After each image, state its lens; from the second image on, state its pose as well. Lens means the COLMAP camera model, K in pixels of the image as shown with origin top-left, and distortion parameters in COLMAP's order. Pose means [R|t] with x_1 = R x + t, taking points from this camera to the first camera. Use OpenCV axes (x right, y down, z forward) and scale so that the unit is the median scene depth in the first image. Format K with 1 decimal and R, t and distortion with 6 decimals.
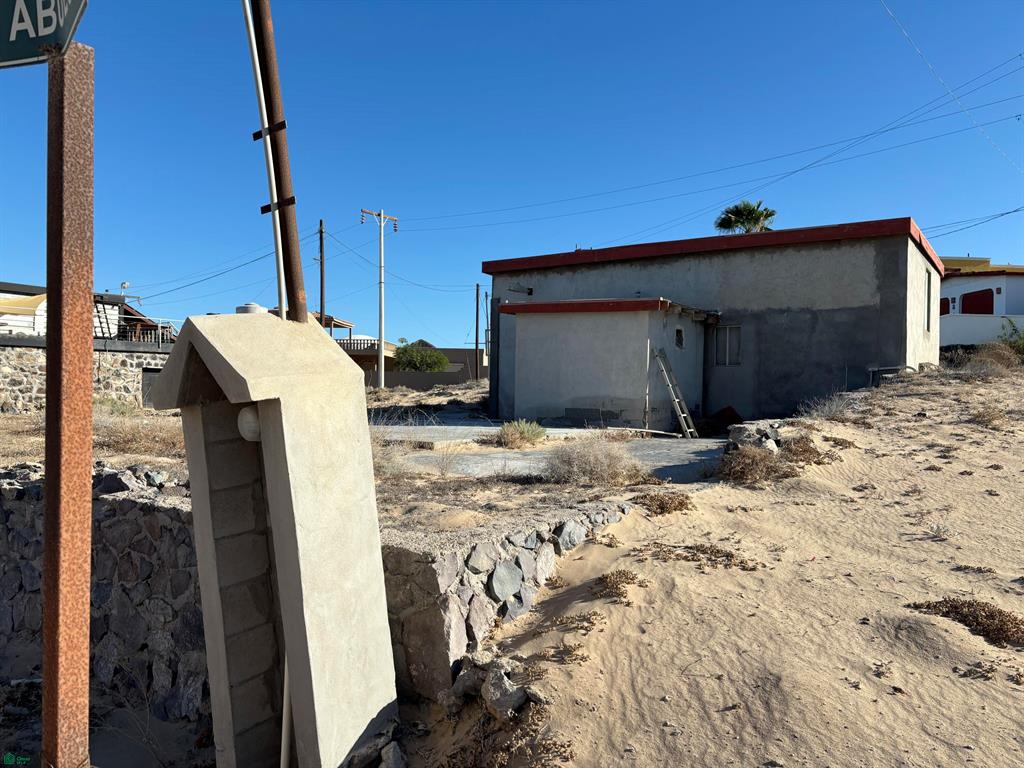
lens RADIAL K [[766.8, 0, 508.5], [0, 766.8, 388.3], [0, 0, 1]] dist [0.057991, -0.052941]
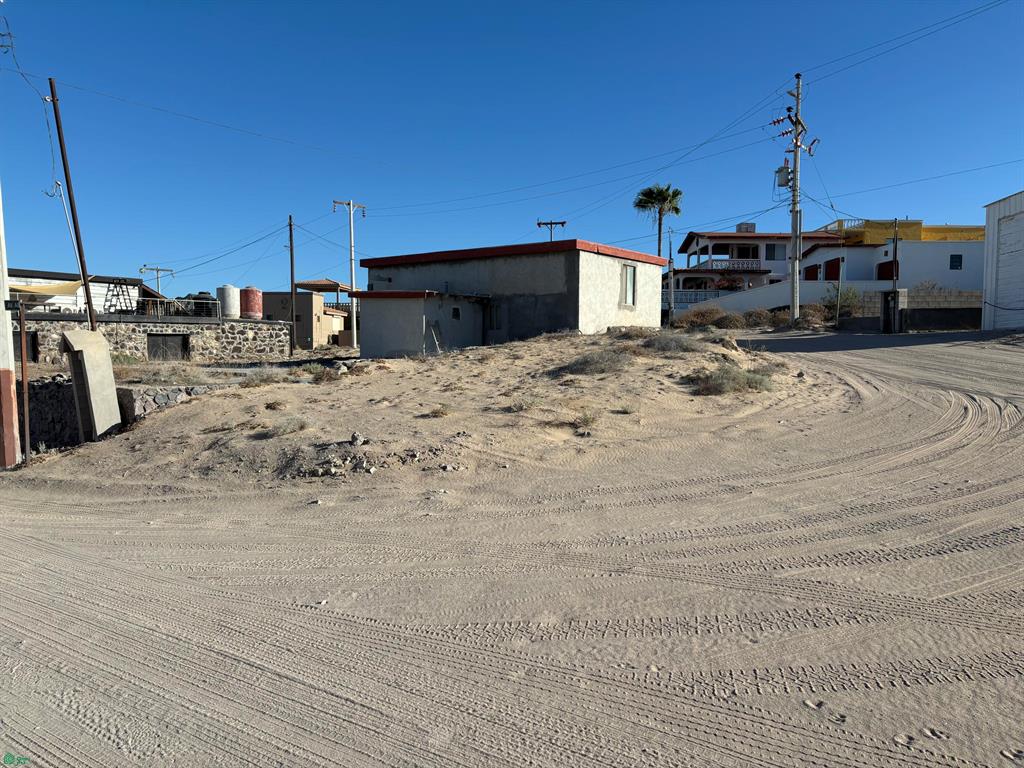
lens RADIAL K [[777.7, 0, 512.0], [0, 777.7, 384.0], [0, 0, 1]] dist [0.040702, 0.001023]
pose [[0.997623, -0.007055, -0.068553, 0.444216], [0.010581, 0.998632, 0.051207, 0.000253], [0.068098, -0.051811, 0.996332, -0.604232]]
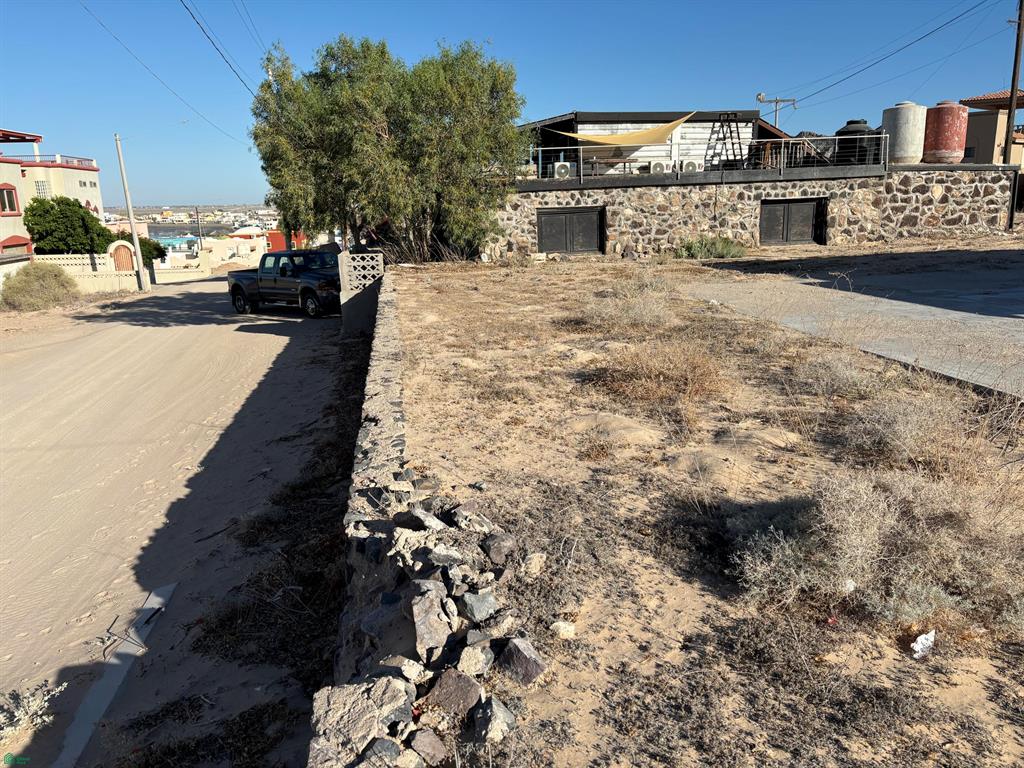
lens RADIAL K [[766.8, 0, 508.5], [0, 766.8, 388.3], [0, 0, 1]] dist [0.057991, -0.052941]
pose [[0.693498, 0.138734, -0.706975, -0.031156], [0.044255, 0.971229, 0.234001, -0.053535], [0.719098, -0.193567, 0.667405, 0.242908]]
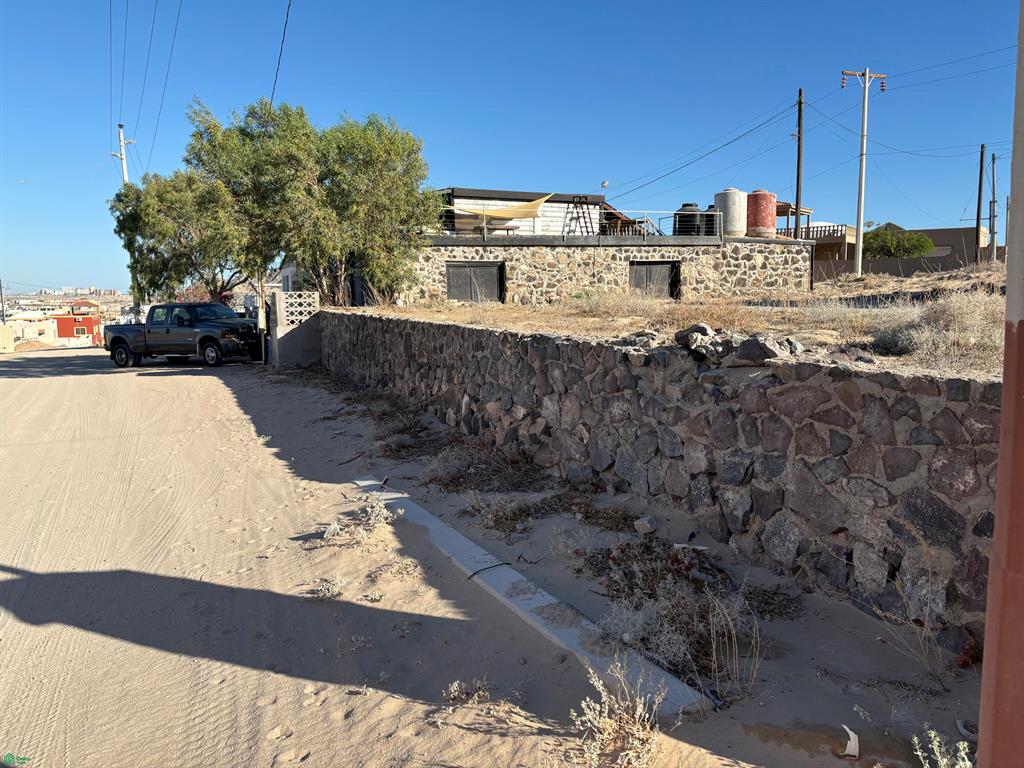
lens RADIAL K [[766.8, 0, 508.5], [0, 766.8, 388.3], [0, 0, 1]] dist [0.057991, -0.052941]
pose [[0.853661, 0.041737, -0.519154, -0.097092], [0.026446, 0.992025, 0.123238, 0.016583], [0.520157, -0.118933, 0.845749, 0.027039]]
